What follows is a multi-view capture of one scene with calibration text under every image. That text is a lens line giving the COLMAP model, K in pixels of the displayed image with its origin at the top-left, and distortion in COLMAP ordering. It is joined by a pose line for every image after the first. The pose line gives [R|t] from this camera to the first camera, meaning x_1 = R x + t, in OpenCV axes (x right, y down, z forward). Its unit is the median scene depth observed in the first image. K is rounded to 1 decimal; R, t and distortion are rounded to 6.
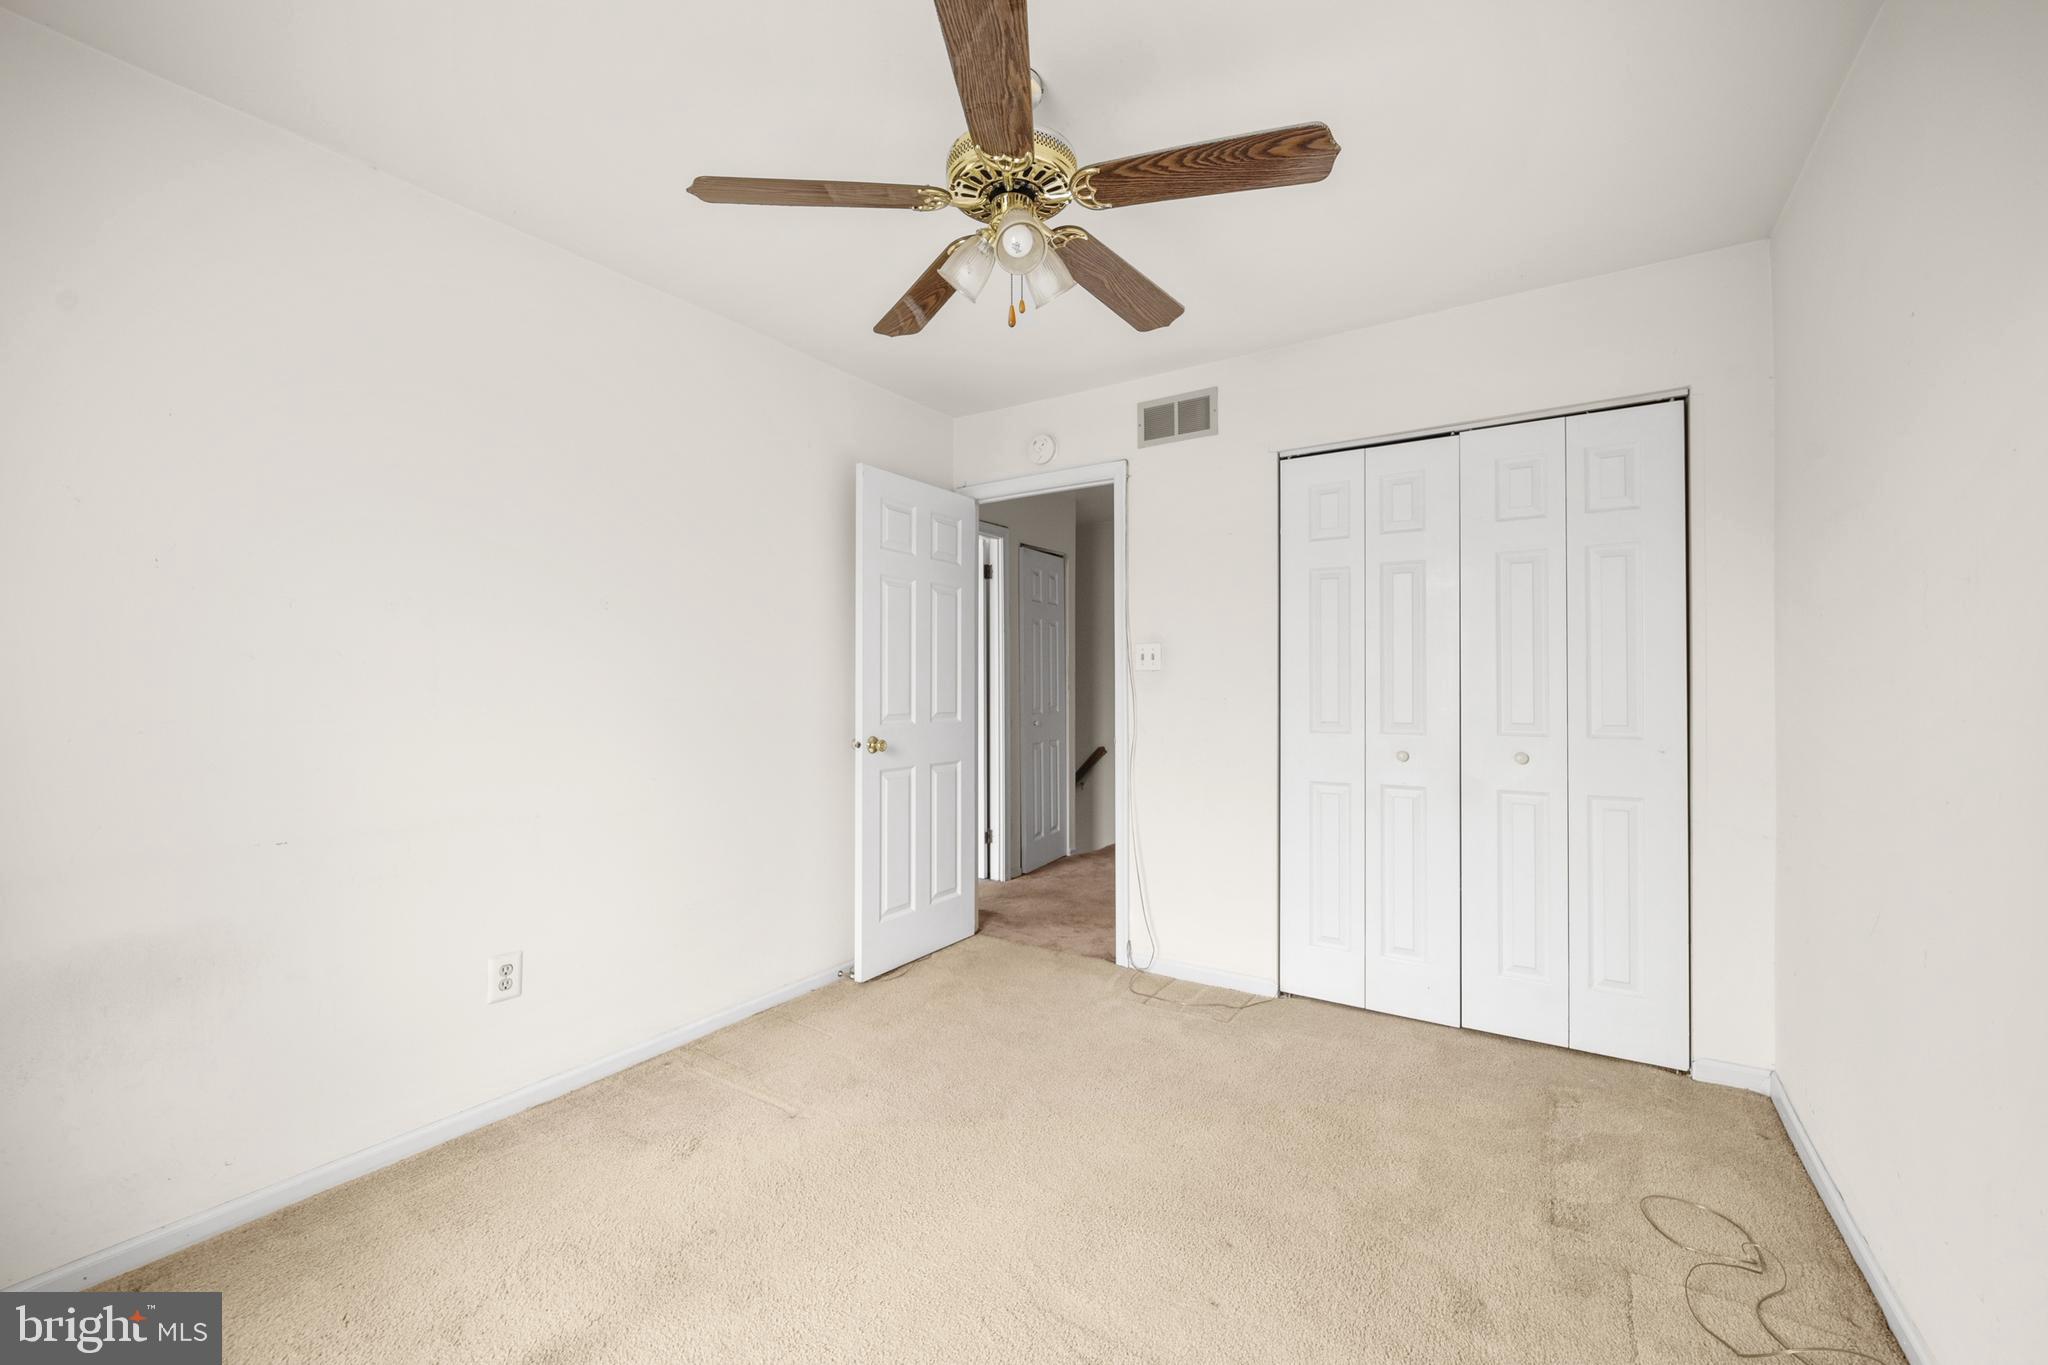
lens RADIAL K [[845.1, 0, 1015.7], [0, 845.1, 682.9], [0, 0, 1]] dist [-0.005472, -0.000370]
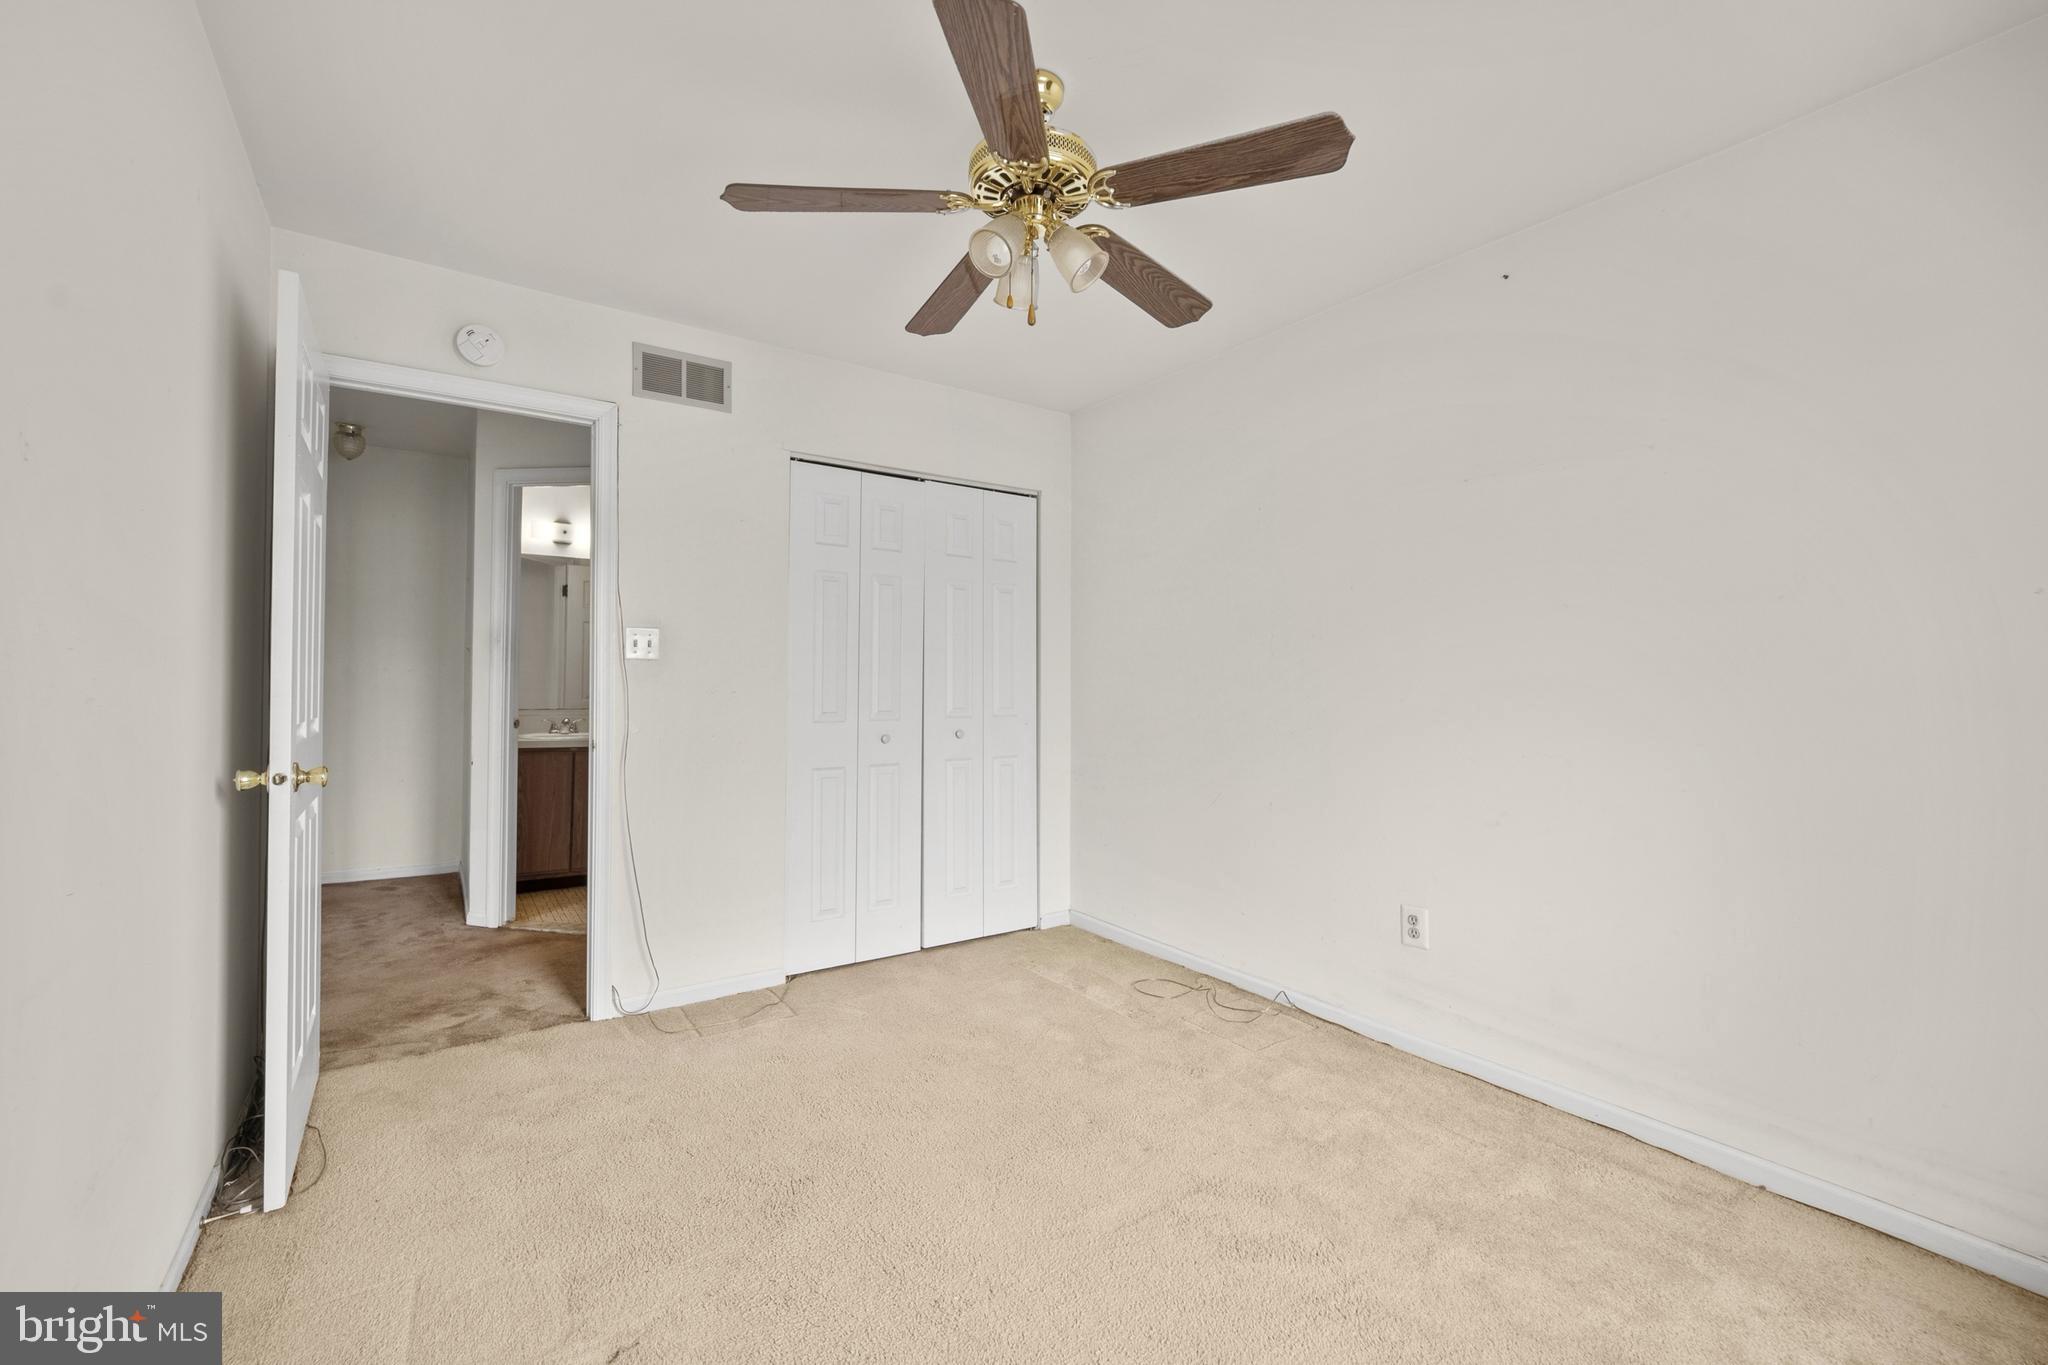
lens RADIAL K [[845.1, 0, 1015.7], [0, 845.1, 682.9], [0, 0, 1]] dist [-0.005472, -0.000370]
pose [[0.366103, 0.004137, 0.930565, -0.550857], [-0.005488, 0.999982, -0.002287, 0.009572], [-0.930558, -0.004270, 0.366120, 0.371972]]
